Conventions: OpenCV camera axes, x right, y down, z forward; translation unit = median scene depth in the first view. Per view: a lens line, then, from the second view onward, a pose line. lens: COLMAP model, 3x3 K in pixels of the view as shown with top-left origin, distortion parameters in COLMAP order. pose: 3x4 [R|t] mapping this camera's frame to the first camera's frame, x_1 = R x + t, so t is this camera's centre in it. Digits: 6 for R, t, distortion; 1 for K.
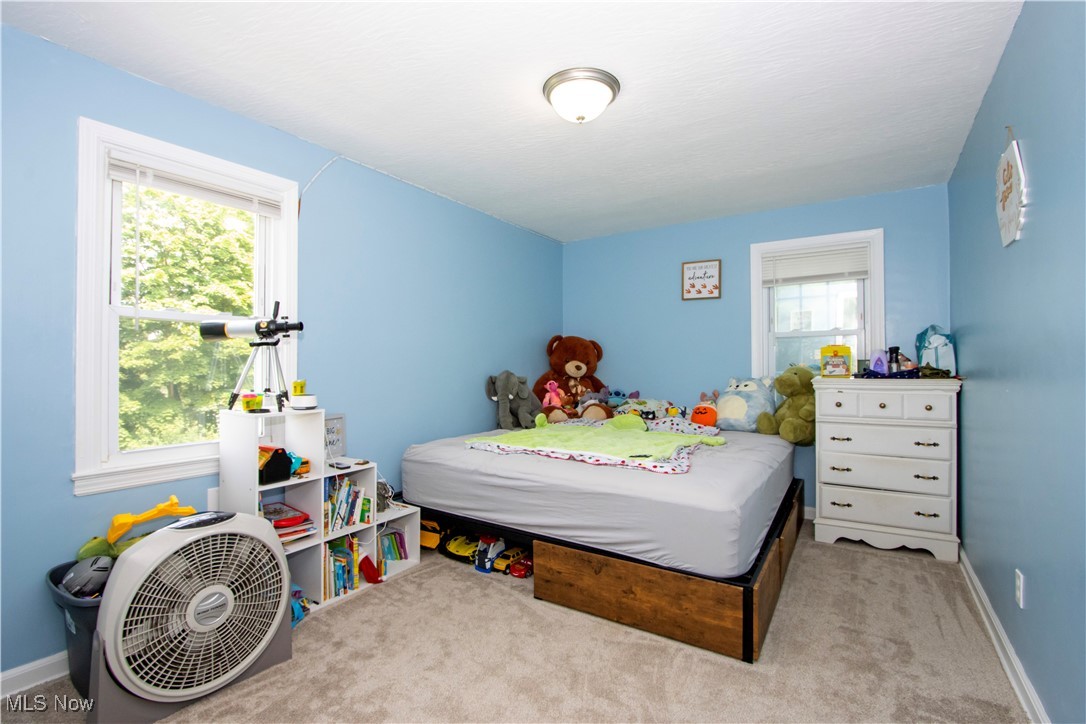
lens RADIAL K [[502.8, 0, 541.2], [0, 502.8, 362.7], [0, 0, 1]] dist [-0.013029, 0.003337]
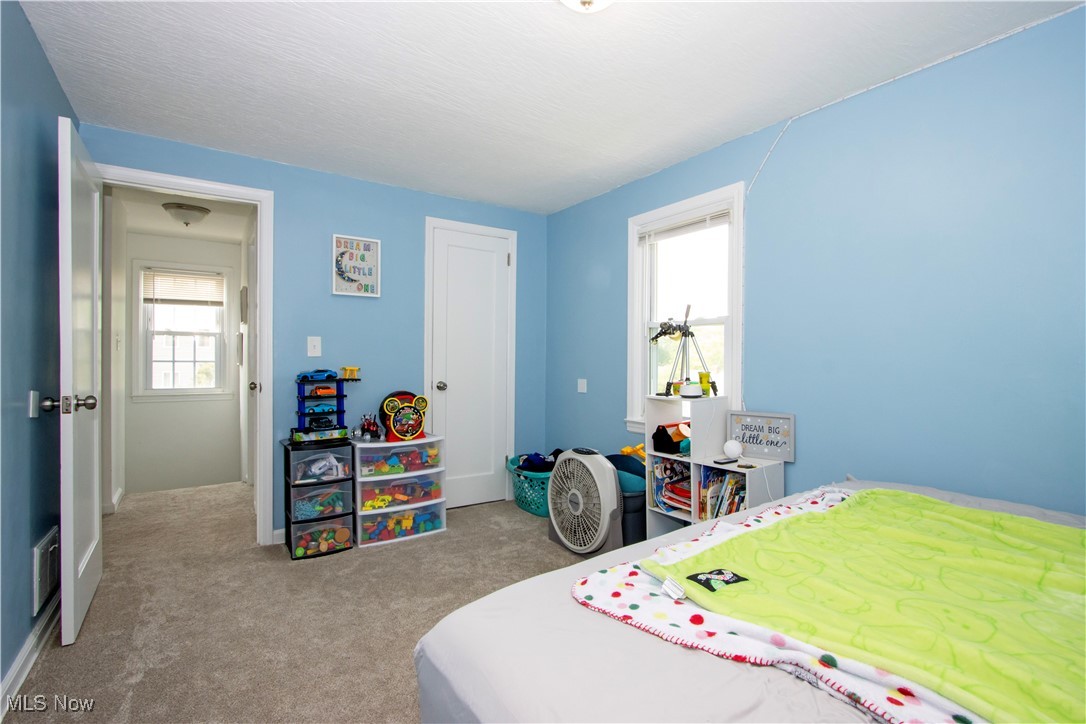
lens RADIAL K [[502.8, 0, 539.2], [0, 502.8, 362.5], [0, 0, 1]] dist [-0.013029, 0.003337]
pose [[-0.389188, 0.005570, -0.921141, 0.775427], [0.018644, 0.999825, -0.001831, 0.013759], [0.920970, -0.017886, -0.389224, 1.264399]]
